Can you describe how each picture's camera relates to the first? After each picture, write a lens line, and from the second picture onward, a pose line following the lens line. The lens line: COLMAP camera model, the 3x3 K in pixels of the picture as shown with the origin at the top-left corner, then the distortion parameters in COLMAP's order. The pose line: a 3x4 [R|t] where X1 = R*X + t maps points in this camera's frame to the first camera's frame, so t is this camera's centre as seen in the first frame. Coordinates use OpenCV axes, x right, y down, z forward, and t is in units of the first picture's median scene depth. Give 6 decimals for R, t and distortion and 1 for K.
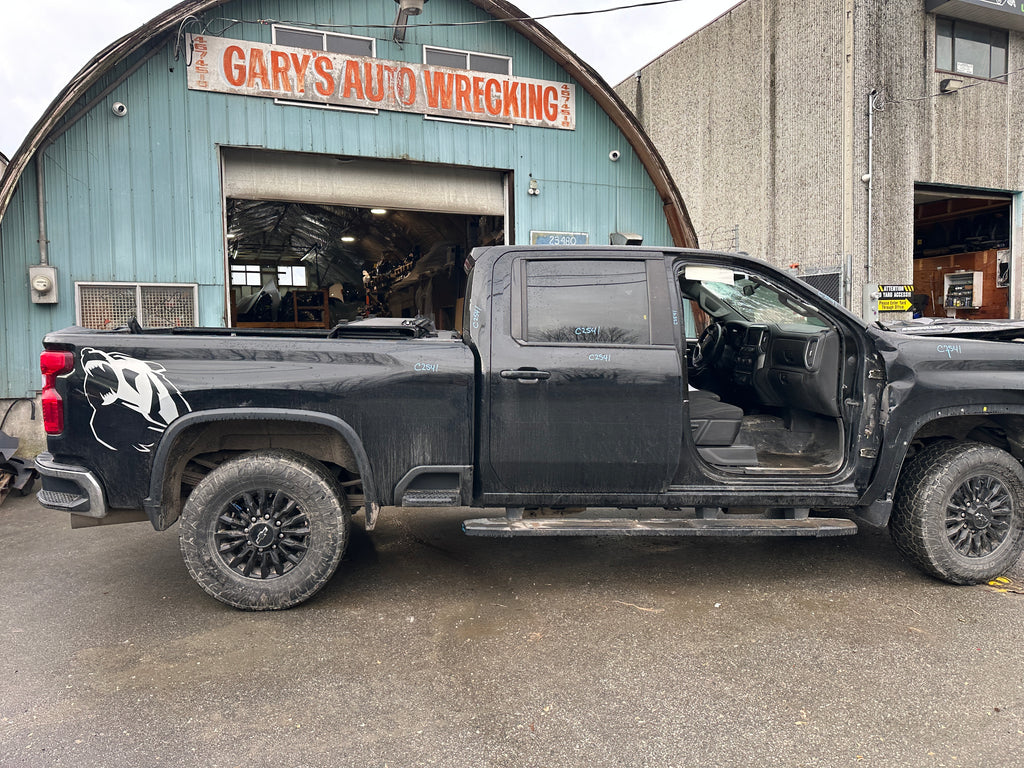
lens RADIAL K [[705.2, 0, 511.1], [0, 705.2, 382.7], [0, 0, 1]] dist [0.040122, -0.044316]
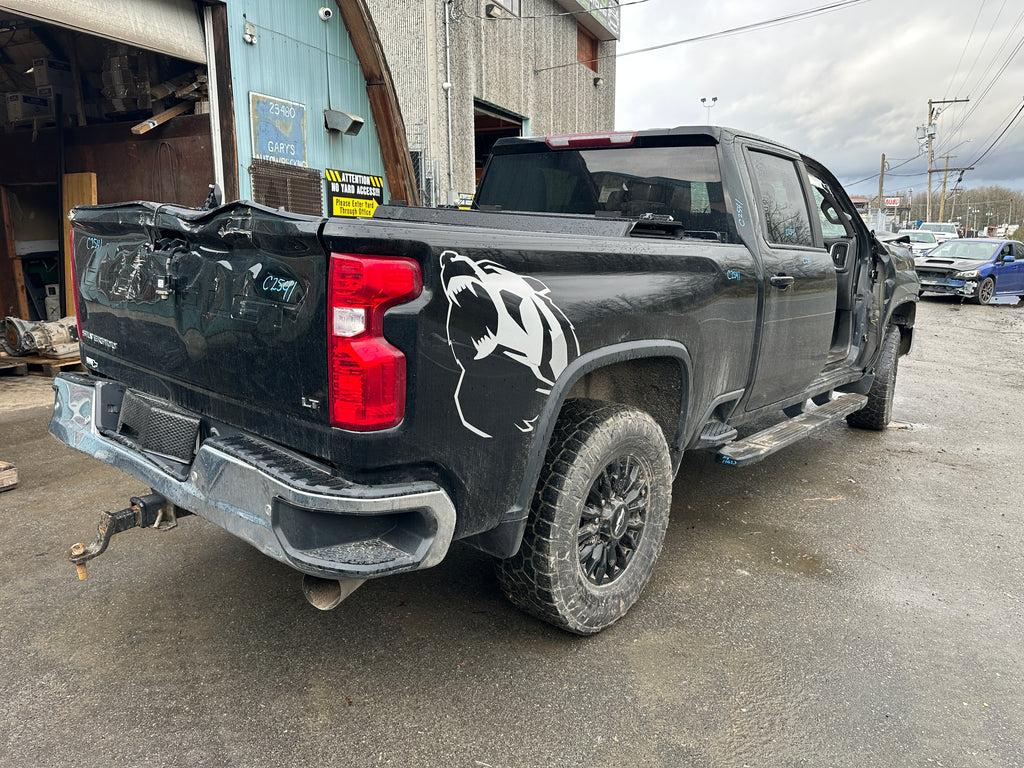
lens RADIAL K [[715.9, 0, 513.3], [0, 715.9, 370.4], [0, 0, 1]] dist [0.071565, -0.101342]
pose [[0.717515, -0.109945, 0.687811, -0.375069], [0.027554, 0.991171, 0.129693, -0.012102], [-0.695997, -0.074105, 0.714210, 0.239616]]
